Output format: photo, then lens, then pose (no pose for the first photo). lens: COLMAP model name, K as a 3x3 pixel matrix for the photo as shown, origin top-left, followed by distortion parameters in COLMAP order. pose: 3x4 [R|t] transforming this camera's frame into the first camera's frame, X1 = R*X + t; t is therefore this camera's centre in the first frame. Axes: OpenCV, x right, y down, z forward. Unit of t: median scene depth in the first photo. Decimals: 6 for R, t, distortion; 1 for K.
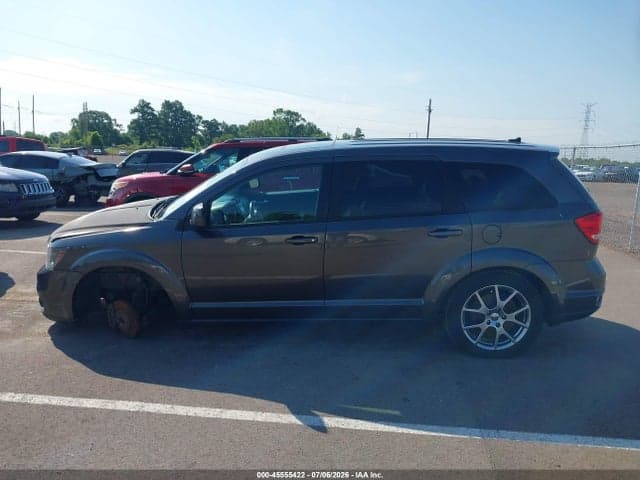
lens RADIAL K [[502.7, 0, 319.9], [0, 502.7, 262.8], [0, 0, 1]] dist [-0.020392, -0.003772]
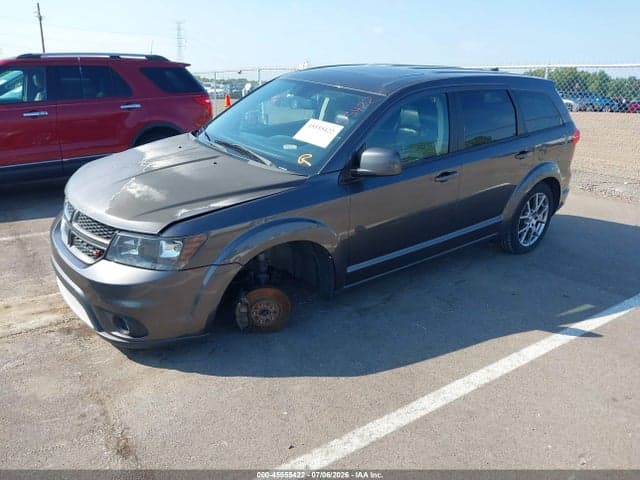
lens RADIAL K [[502.7, 0, 319.9], [0, 502.7, 262.8], [0, 0, 1]] dist [-0.020392, -0.003772]
pose [[0.737009, -0.228838, 0.635965, -0.864284], [0.129832, 0.971349, 0.199059, -0.105999], [-0.663296, -0.064139, 0.745603, 0.423546]]
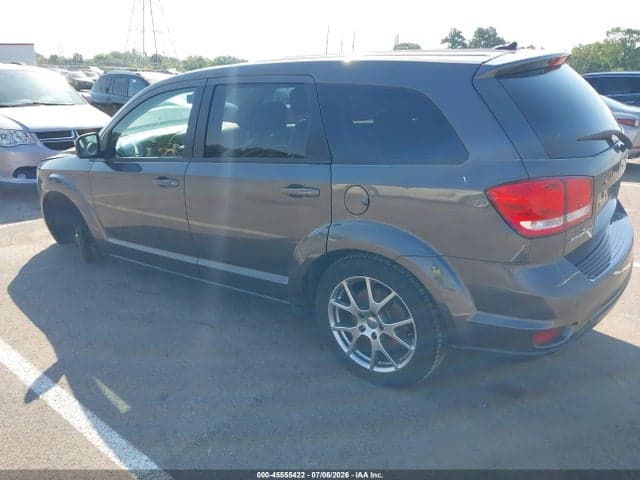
lens RADIAL K [[498.0, 0, 317.3], [0, 498.0, 254.5], [0, 0, 1]] dist [0.009889, 0.004354]
pose [[0.835420, 0.163937, -0.524593, 0.634049], [-0.104159, 0.984406, 0.141756, -0.070887], [0.539652, -0.063784, 0.839469, 0.411400]]
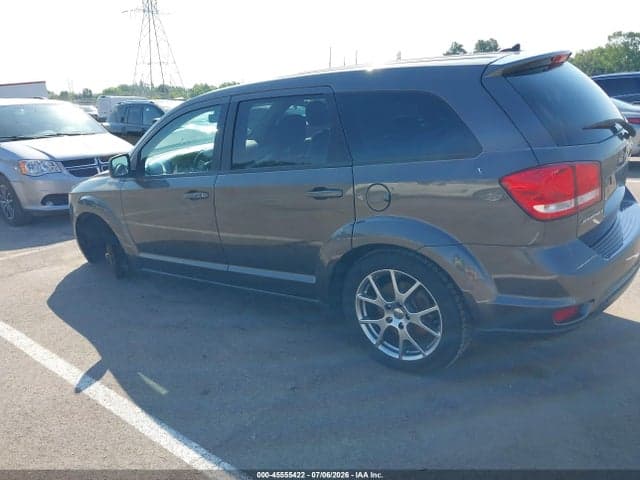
lens RADIAL K [[498.0, 0, 317.3], [0, 498.0, 254.5], [0, 0, 1]] dist [0.009889, 0.004354]
pose [[0.828234, 0.103287, -0.550781, 0.645102], [-0.052674, 0.992865, 0.106981, -0.045927], [0.557901, -0.059594, 0.827765, 0.362082]]
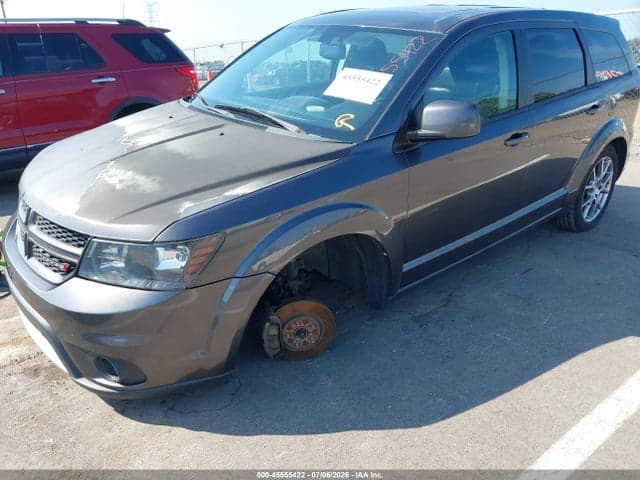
lens RADIAL K [[512.0, 0, 316.5], [0, 512.0, 261.1], [0, 0, 1]] dist [-0.023852, 0.003108]
pose [[0.714848, -0.286320, 0.637976, -0.782829], [0.177073, 0.956715, 0.230960, -0.097512], [-0.676489, -0.052133, 0.734605, 0.629124]]
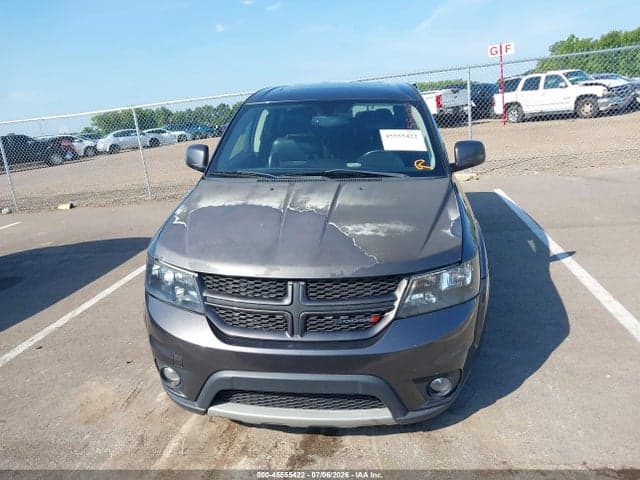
lens RADIAL K [[512.0, 0, 316.5], [0, 512.0, 261.1], [0, 0, 1]] dist [-0.023852, 0.003108]
pose [[0.057900, -0.313615, 0.947783, -1.151272], [0.323517, 0.904038, 0.279376, -0.252995], [-0.944449, 0.290448, 0.153804, 1.134007]]
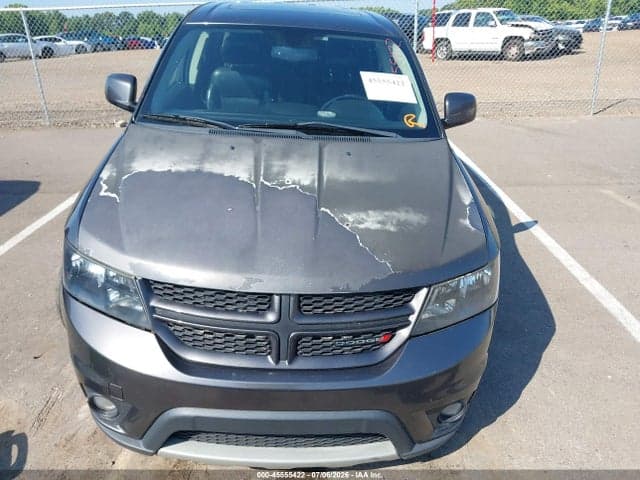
lens RADIAL K [[512.0, 0, 316.5], [0, 512.0, 261.1], [0, 0, 1]] dist [-0.023852, 0.003108]
pose [[-0.093394, -0.440274, 0.892993, -0.989422], [0.242456, 0.859855, 0.449293, -0.281907], [-0.965657, 0.258473, 0.026442, 1.205059]]
